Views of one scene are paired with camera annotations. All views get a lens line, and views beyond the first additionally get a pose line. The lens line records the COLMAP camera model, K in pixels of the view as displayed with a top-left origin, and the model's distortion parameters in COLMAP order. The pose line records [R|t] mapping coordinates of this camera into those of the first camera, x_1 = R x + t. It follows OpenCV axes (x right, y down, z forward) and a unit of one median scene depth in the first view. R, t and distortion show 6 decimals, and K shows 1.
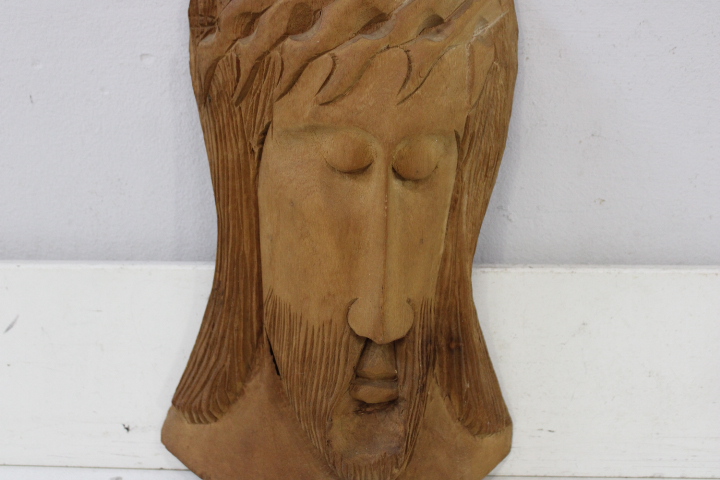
lens RADIAL K [[835.7, 0, 355.3], [0, 835.7, 239.4], [0, 0, 1]] dist [-0.076804, 0.000000]
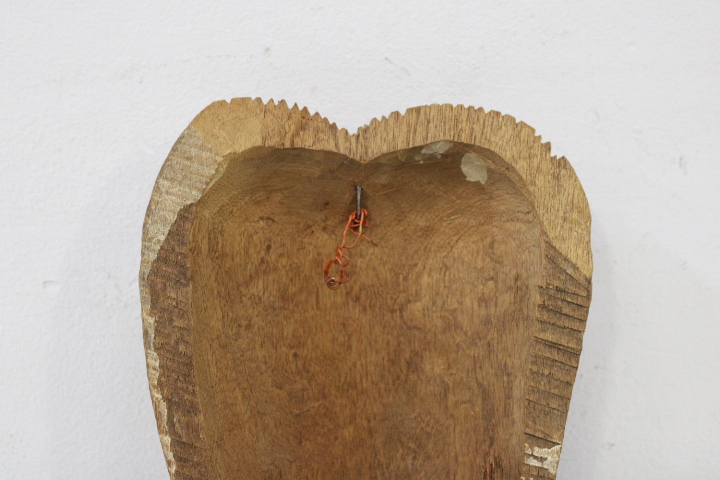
lens RADIAL K [[870.8, 0, 359.4], [0, 870.8, 239.1], [0, 0, 1]] dist [-0.064763, 0.000000]
pose [[0.996818, -0.014628, 0.078357, -0.016953], [0.031016, 0.976728, -0.212228, -0.077335], [-0.073429, 0.213983, 0.974074, 0.150298]]
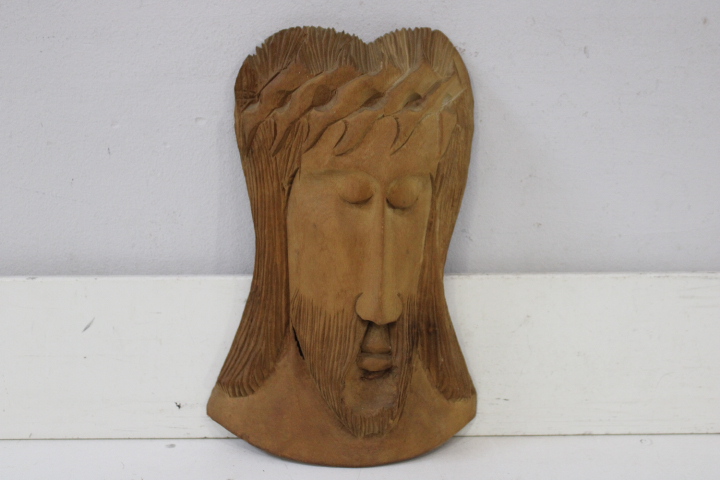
lens RADIAL K [[976.0, 0, 363.2], [0, 976.0, 241.7], [0, 0, 1]] dist [-0.045375, 0.000000]
pose [[0.998189, -0.009610, 0.059379, -0.086524], [0.013483, 0.997783, -0.065172, 0.085567], [-0.058621, 0.065854, 0.996106, -0.591482]]
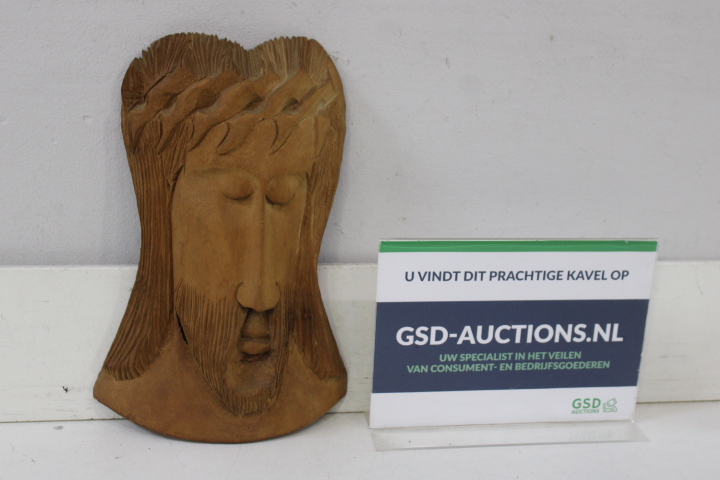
lens RADIAL K [[967.2, 0, 363.2], [0, 967.2, 240.4], [0, 0, 1]] dist [-0.046214, 0.000000]
pose [[0.979940, -0.008802, 0.199097, -0.123730], [0.018545, 0.998717, -0.047124, 0.076266], [-0.198427, 0.049871, 0.978846, -0.708830]]
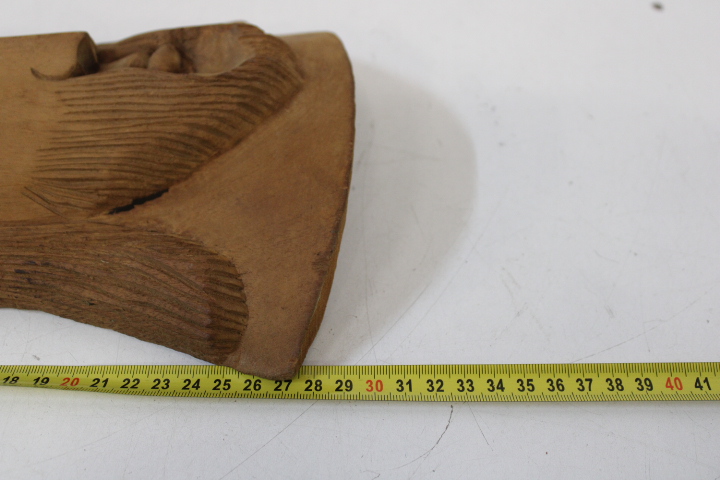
lens RADIAL K [[870.8, 0, 361.8], [0, 870.8, 238.1], [0, 0, 1]] dist [-0.064763, 0.000000]
pose [[-0.066441, -0.696396, 0.714575, -0.670262], [0.983111, -0.168084, -0.072398, 0.385844], [0.170526, 0.697696, 0.695802, 0.557823]]
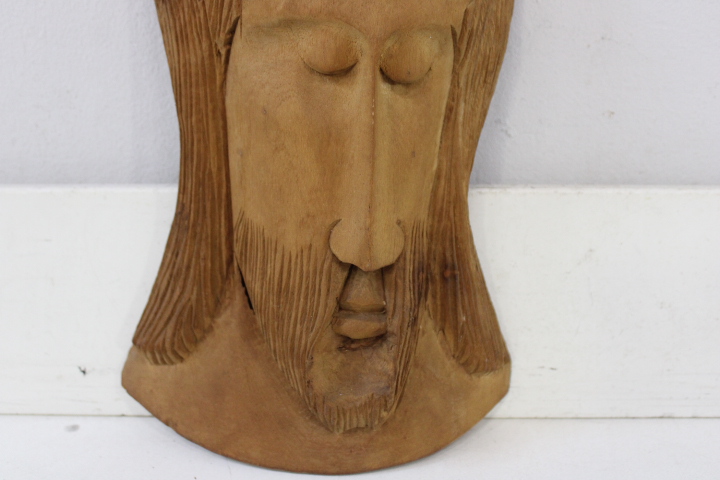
lens RADIAL K [[835.7, 0, 355.8], [0, 835.7, 235.8], [0, 0, 1]] dist [-0.076804, 0.000000]
pose [[0.999453, -0.007148, 0.032296, -0.009293], [0.005242, 0.998260, 0.058725, 0.033729], [-0.032659, -0.058523, 0.997752, 0.115218]]
